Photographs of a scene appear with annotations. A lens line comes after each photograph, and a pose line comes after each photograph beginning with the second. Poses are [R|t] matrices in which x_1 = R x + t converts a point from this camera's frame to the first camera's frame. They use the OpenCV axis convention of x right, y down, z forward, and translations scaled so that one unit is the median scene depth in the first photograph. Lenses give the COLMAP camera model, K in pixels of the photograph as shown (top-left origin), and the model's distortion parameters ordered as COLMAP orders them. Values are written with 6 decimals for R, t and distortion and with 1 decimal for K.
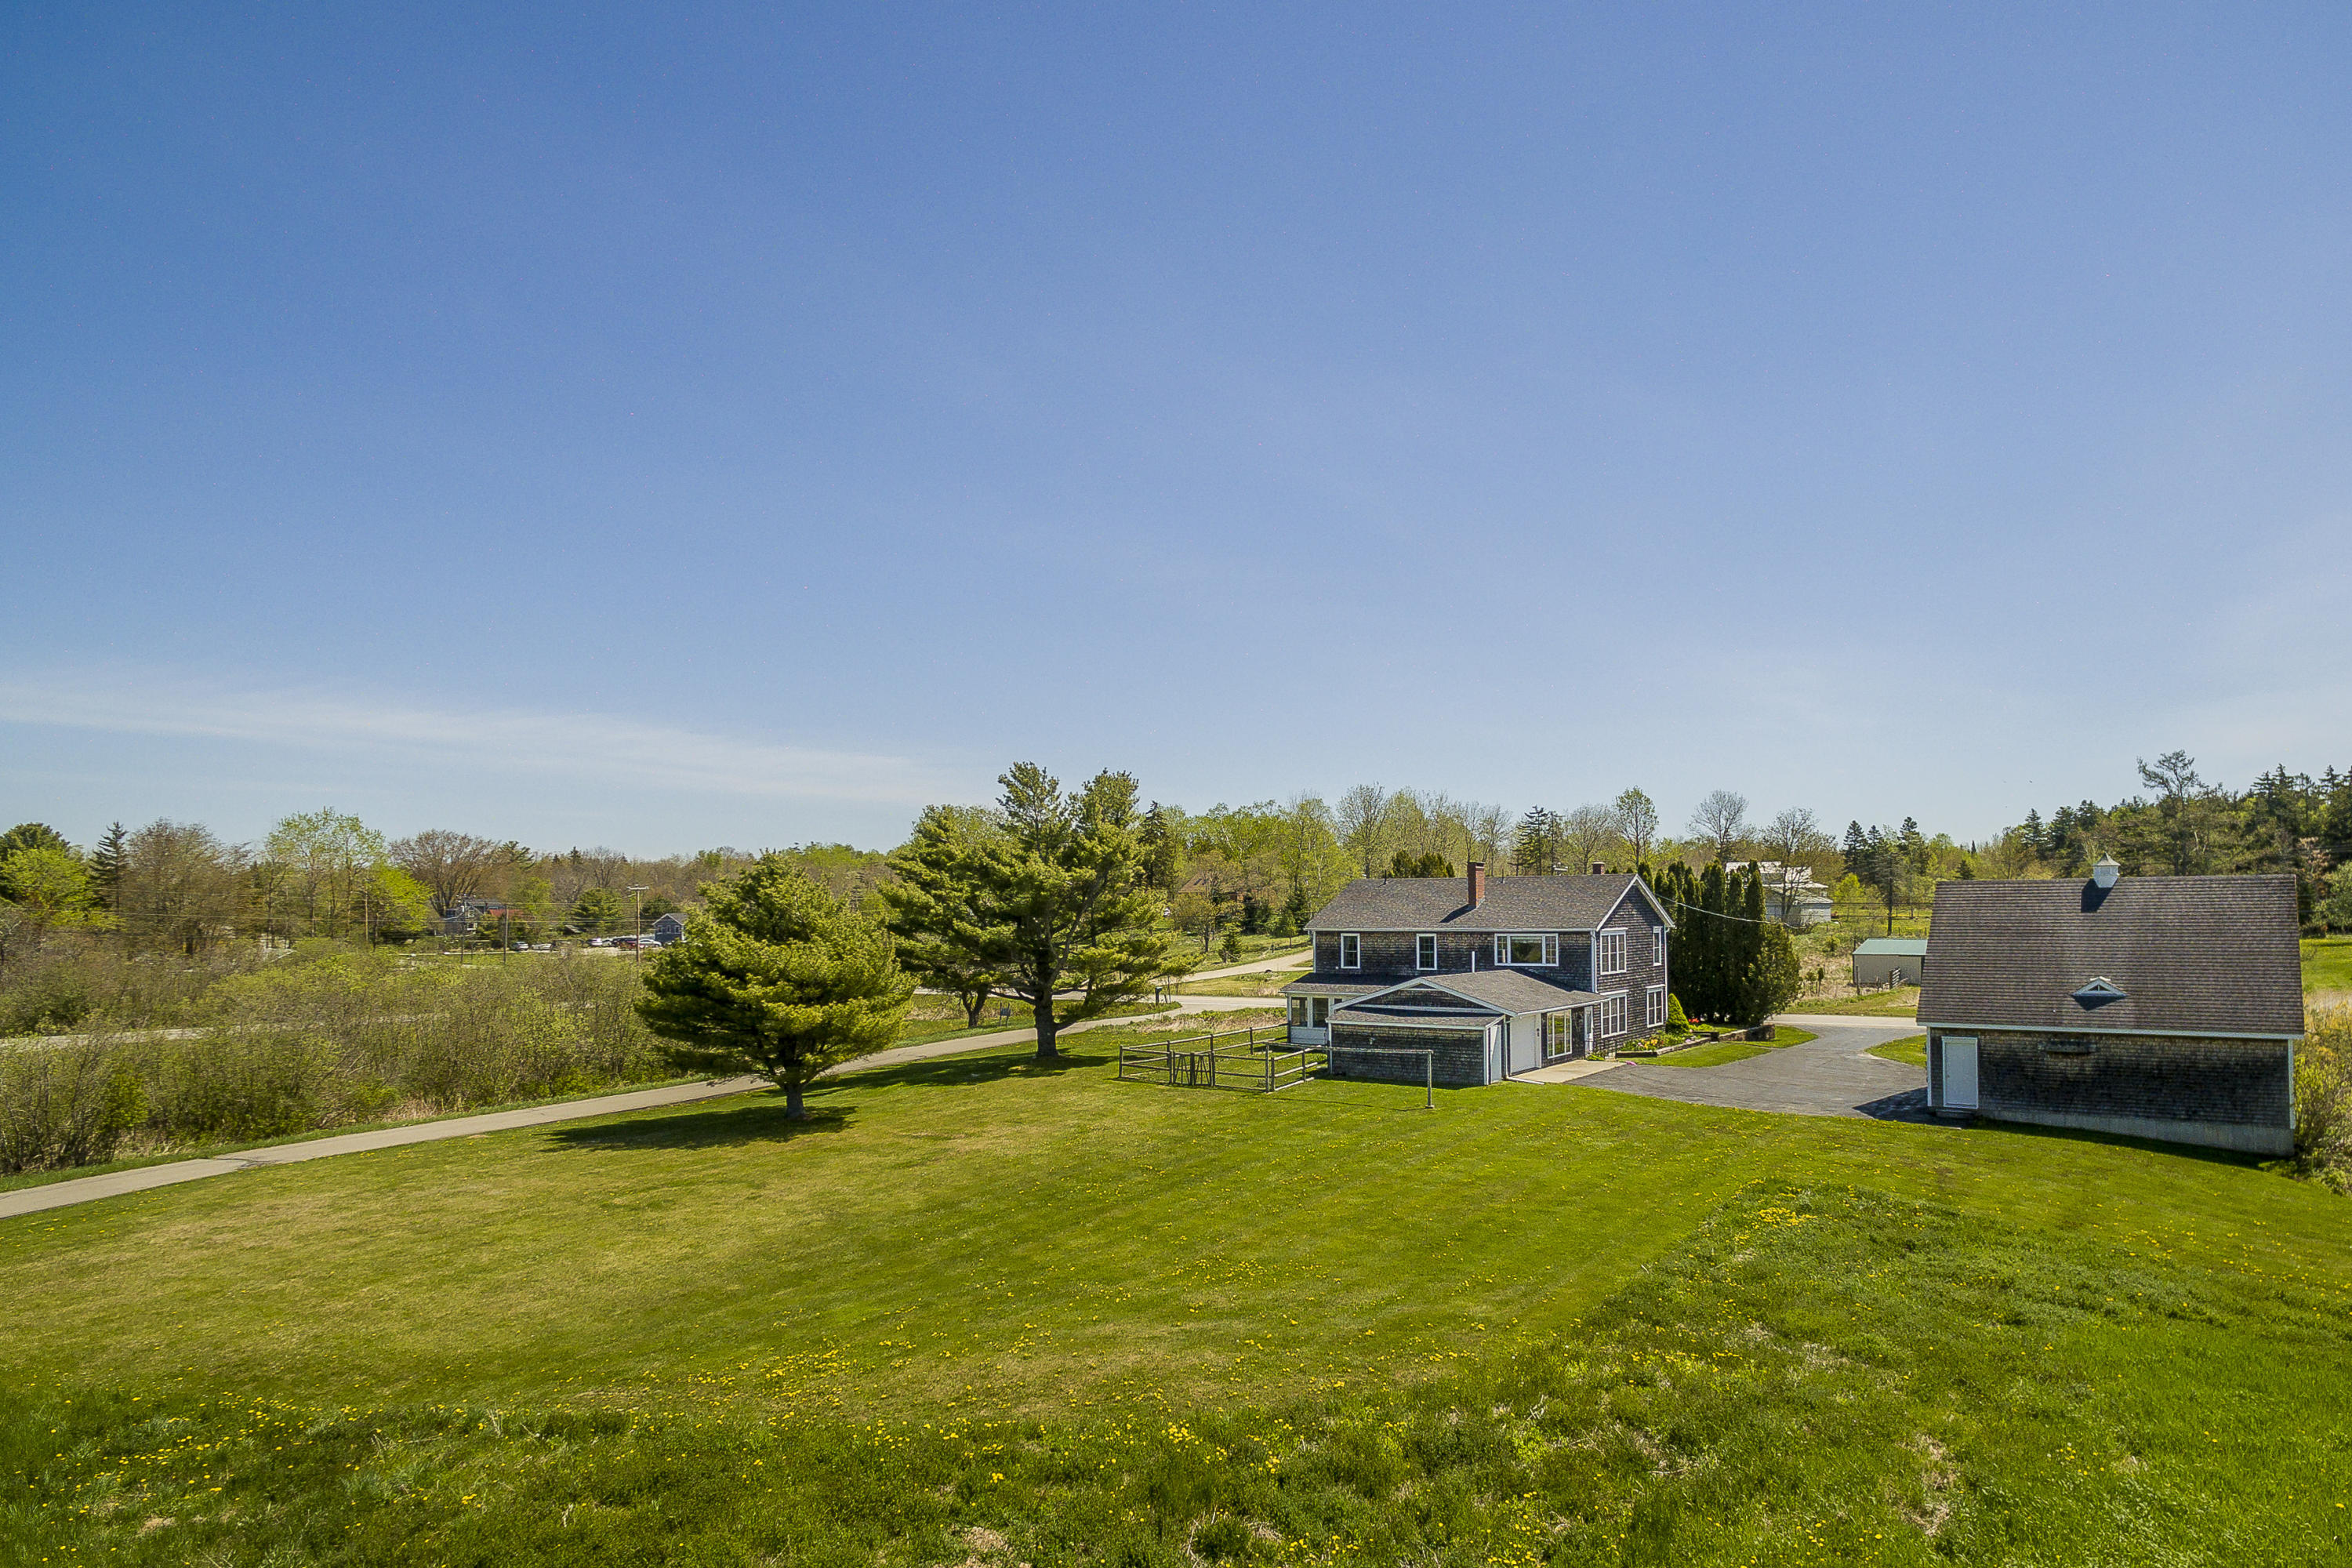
lens RADIAL K [[1428.5, 0, 1243.2], [0, 1428.5, 871.3], [0, 0, 1]] dist [0.003780, 0.003427]
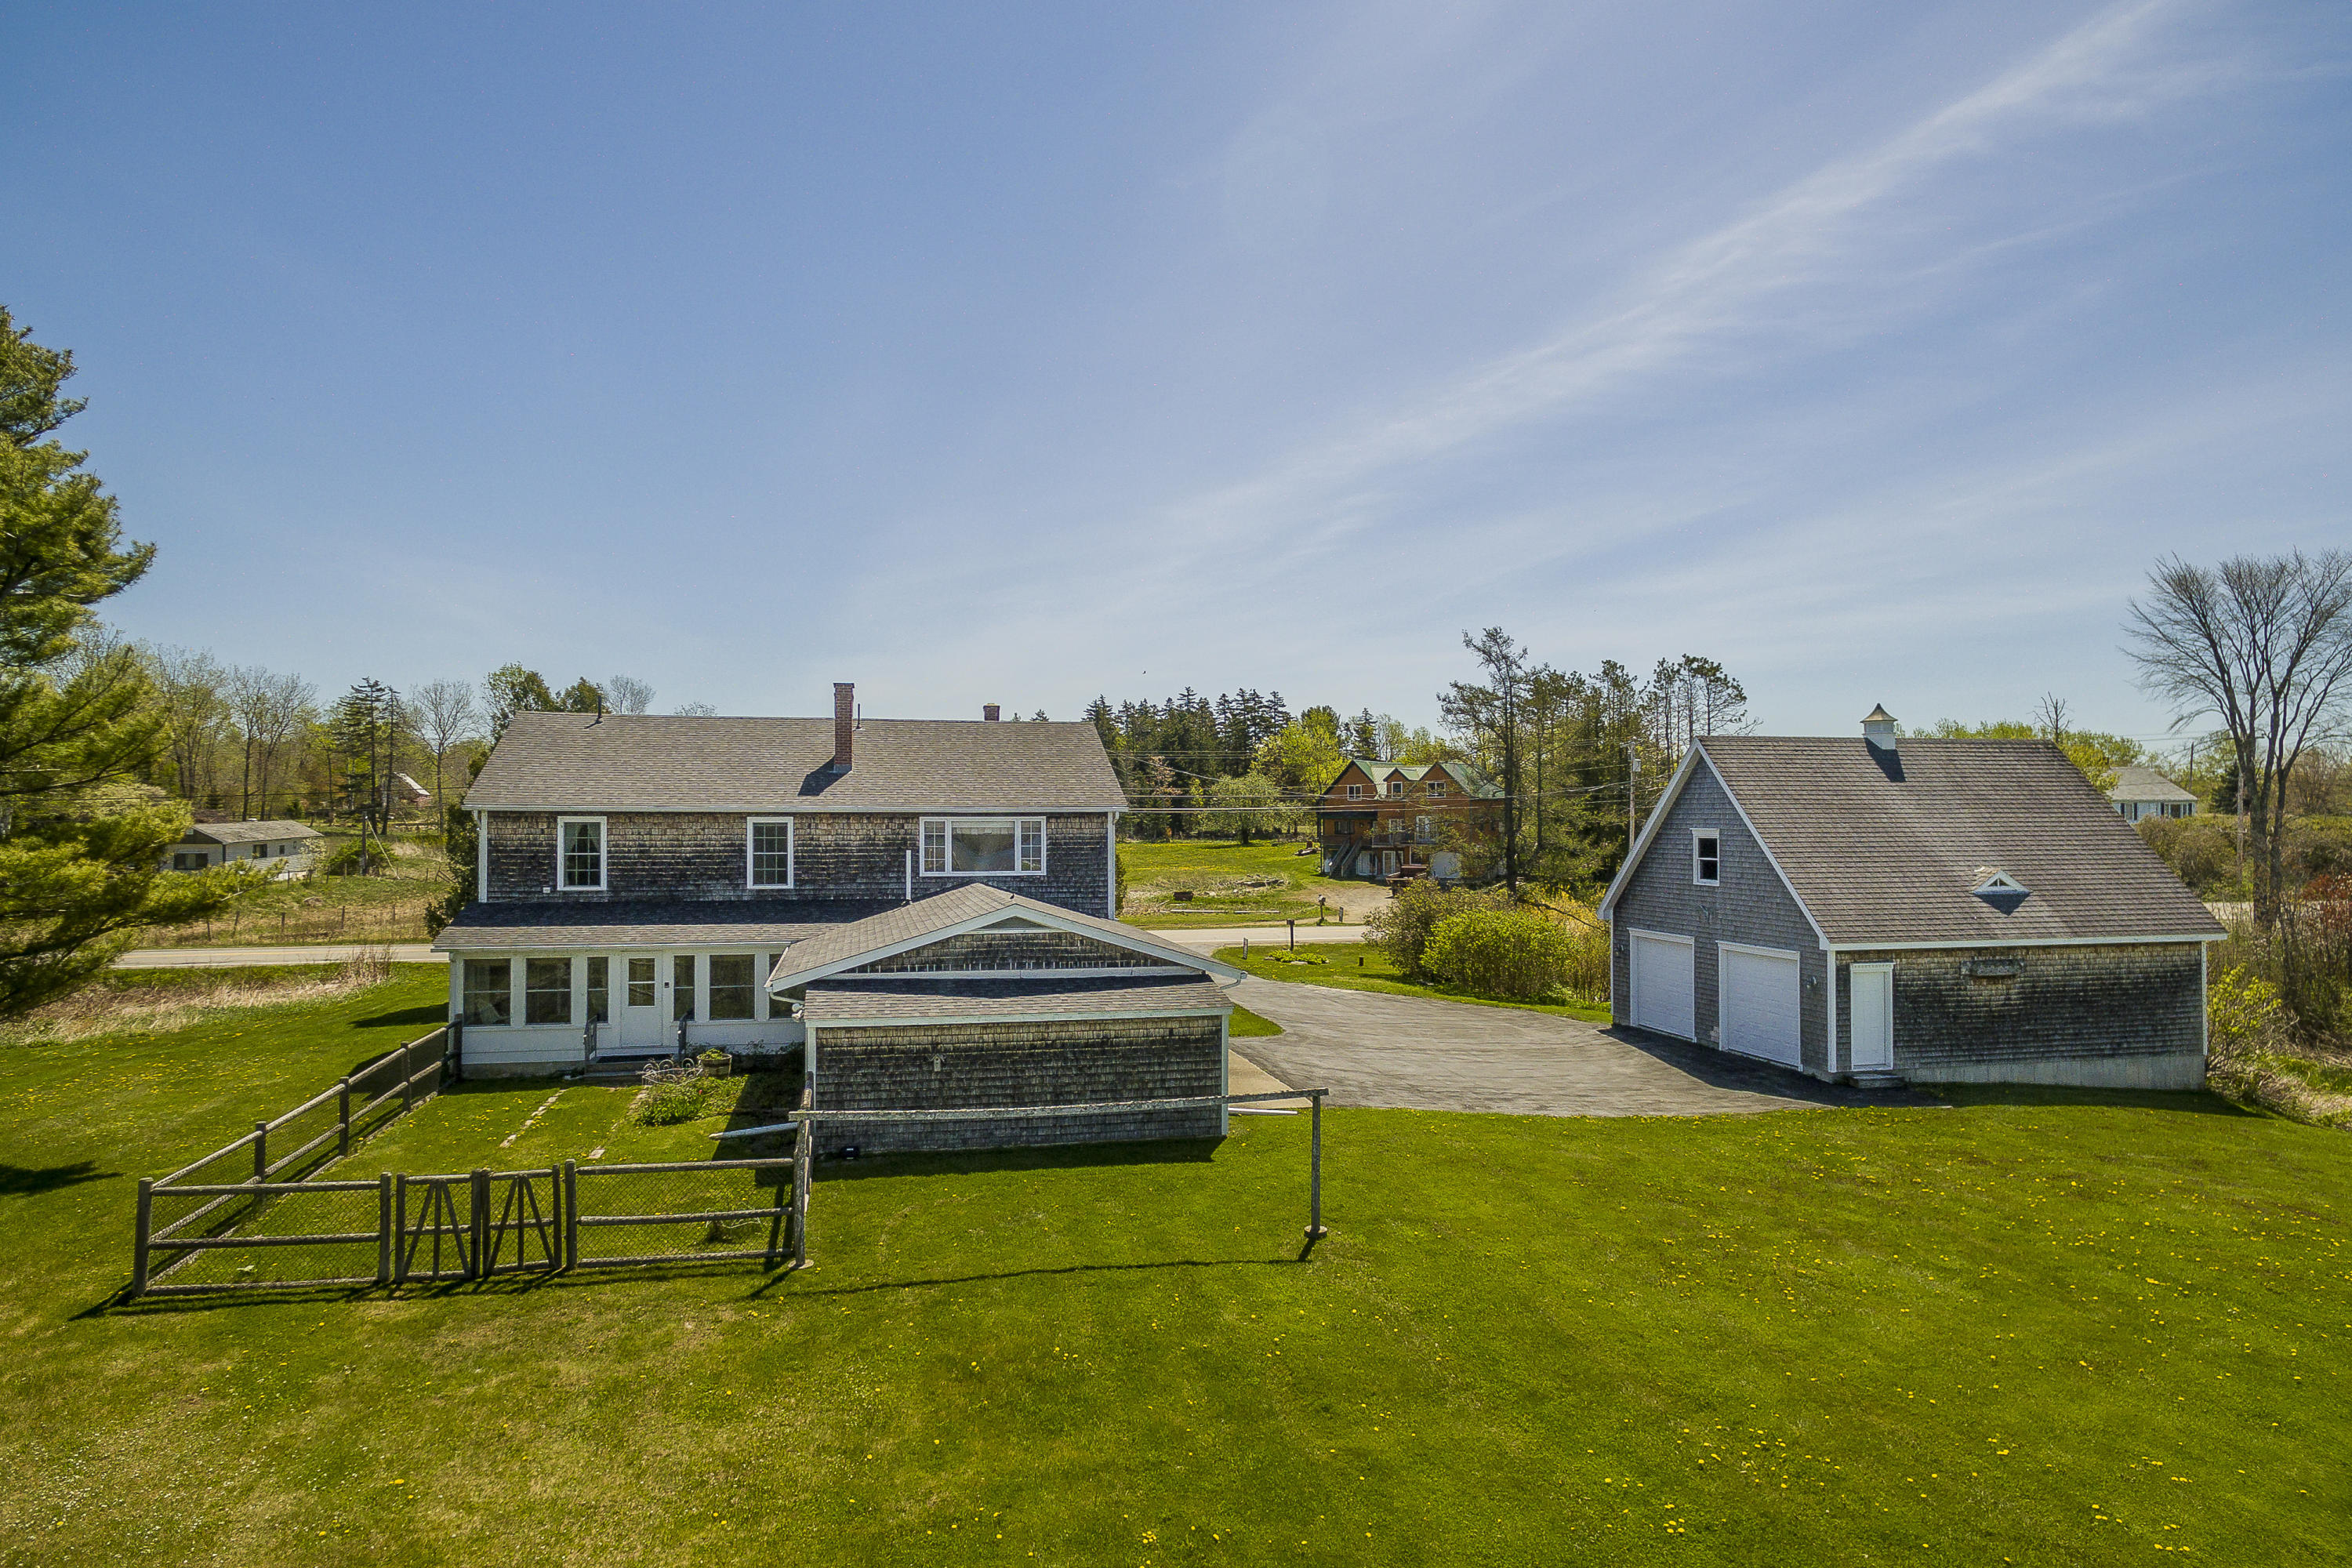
lens RADIAL K [[1347.8, 0, 1167.3], [0, 1347.8, 818.6], [0, 0, 1]] dist [0.002305, 0.001797]
pose [[0.676004, 0.009848, 0.736832, -0.145739], [-0.025453, 0.999626, 0.009992, 0.041677], [-0.736458, -0.025509, 0.676002, 0.667133]]
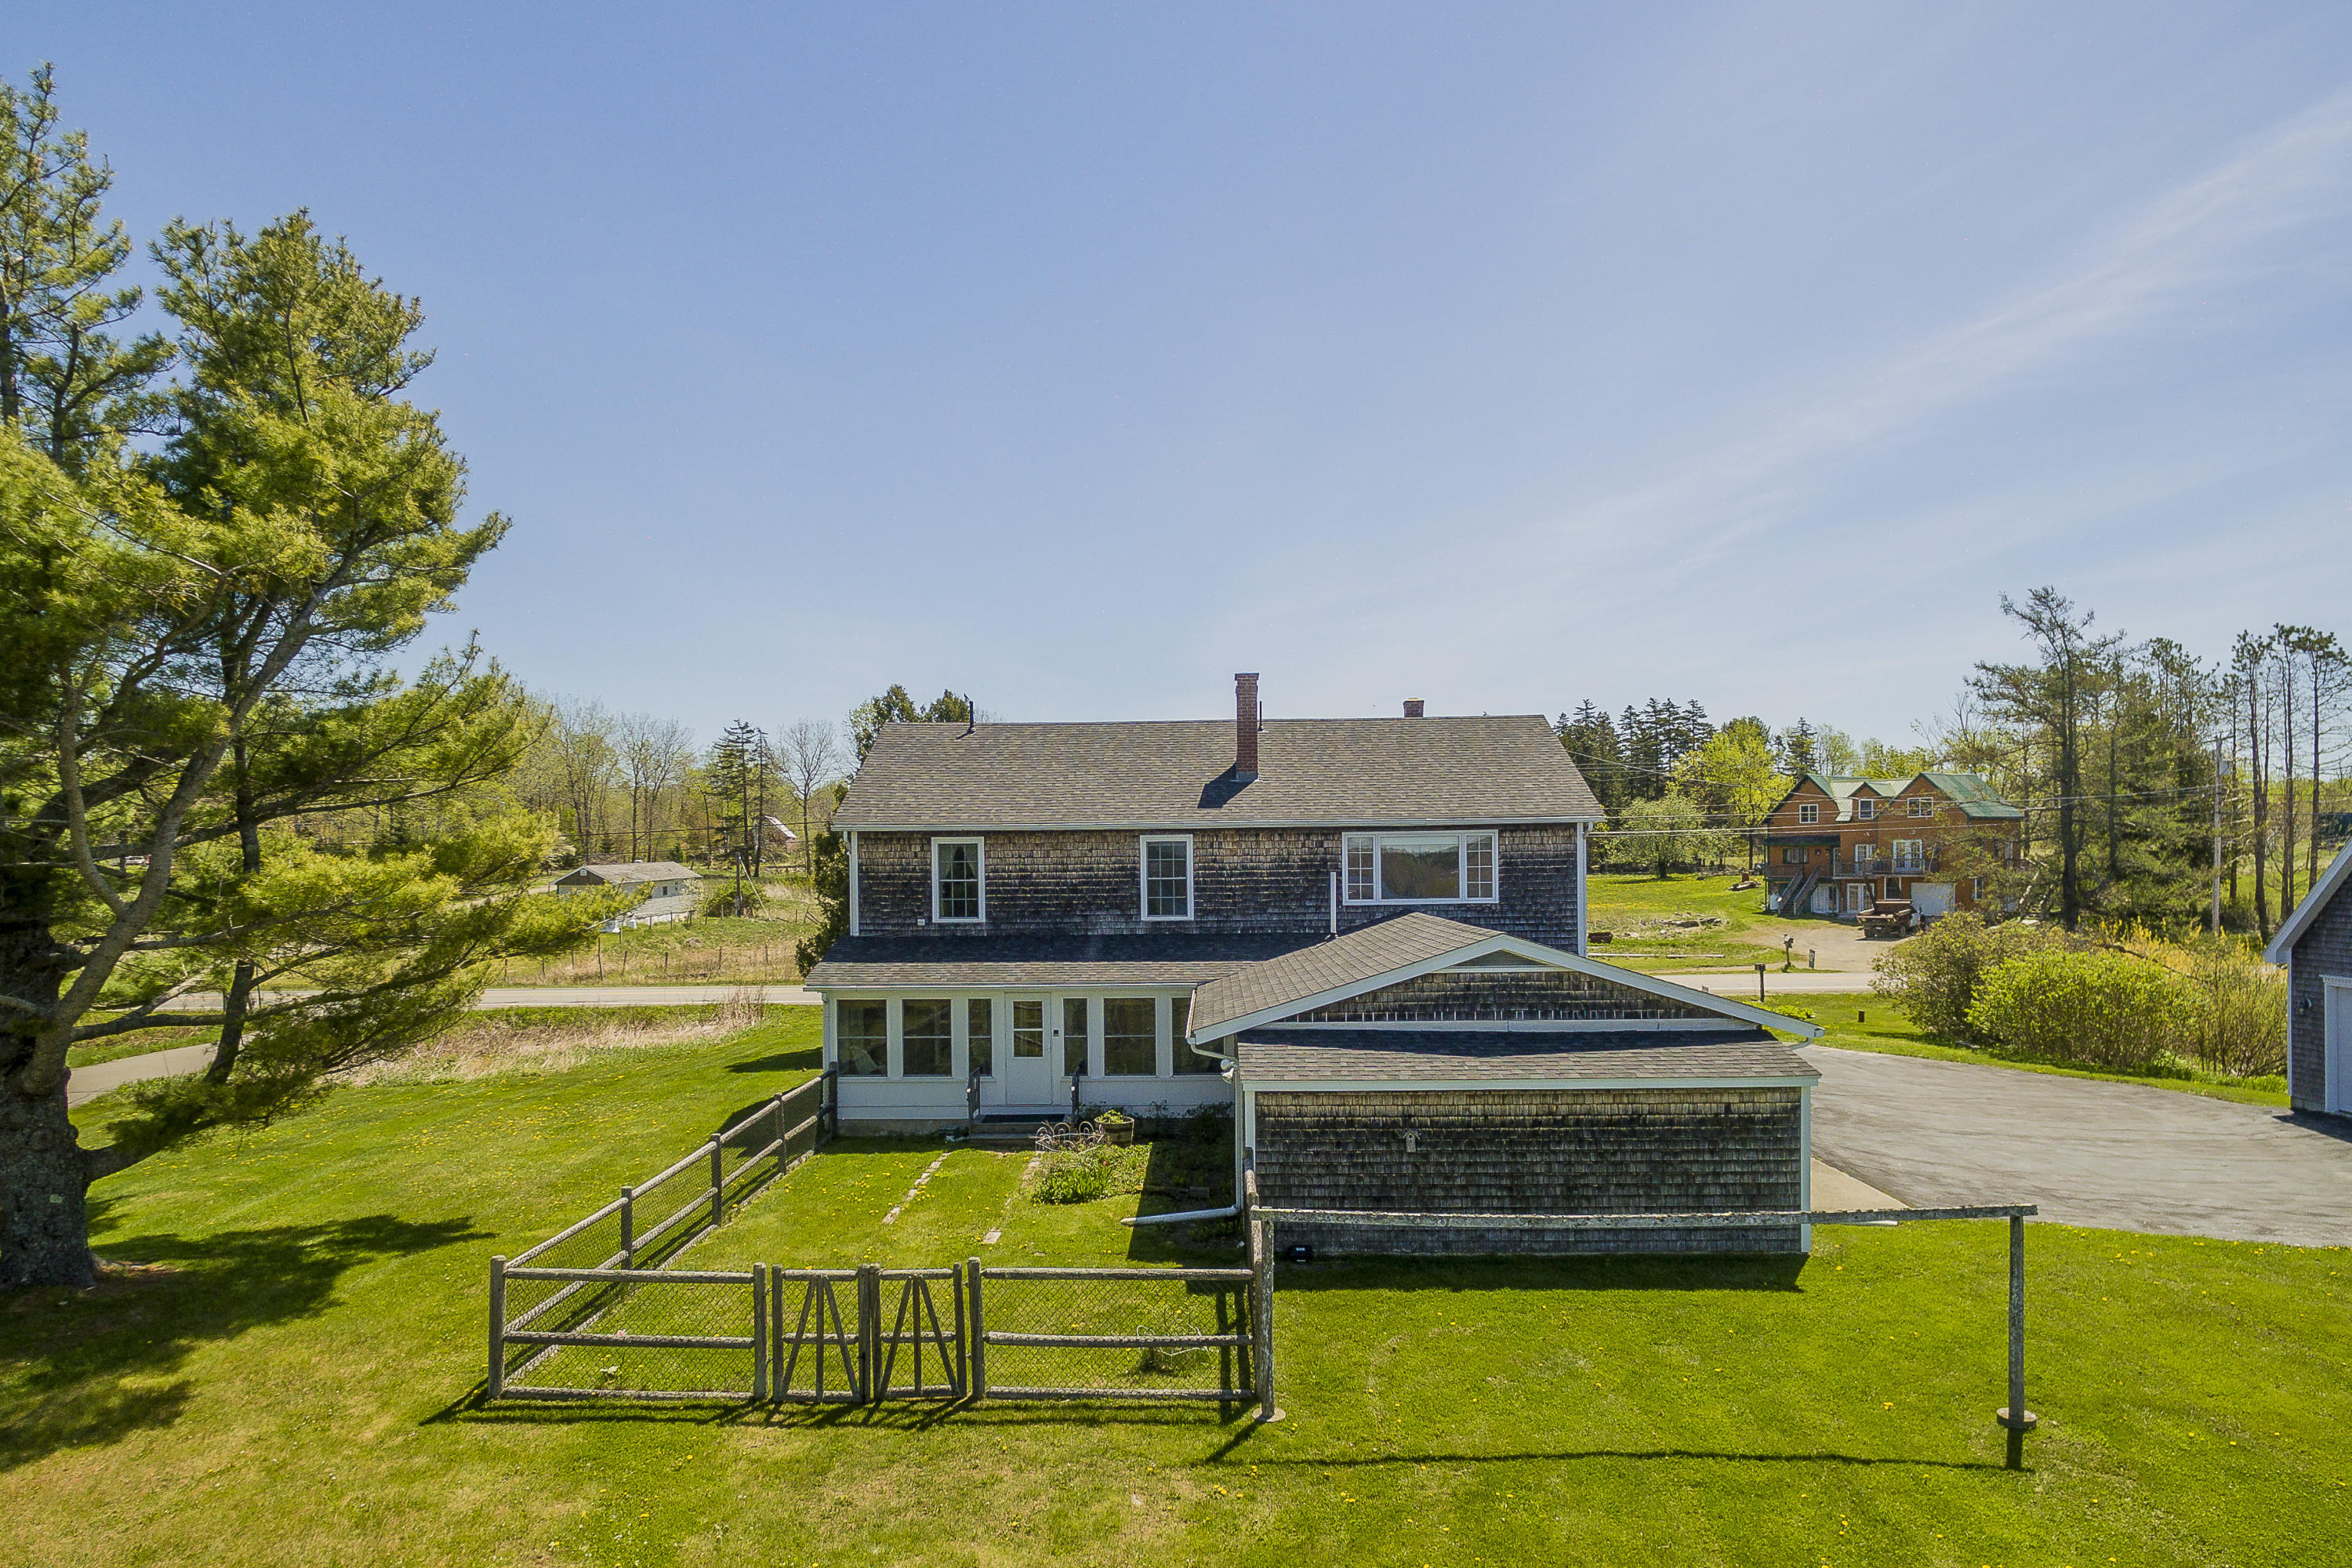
lens RADIAL K [[1462.5, 0, 1181.3], [0, 1462.5, 906.6], [0, 0, 1]] dist [-0.002061, 0.000954]
pose [[0.833878, -0.018377, 0.551642, -0.122310], [-0.009660, 0.998807, 0.047877, 0.051032], [-0.551864, -0.045253, 0.832705, 0.737121]]
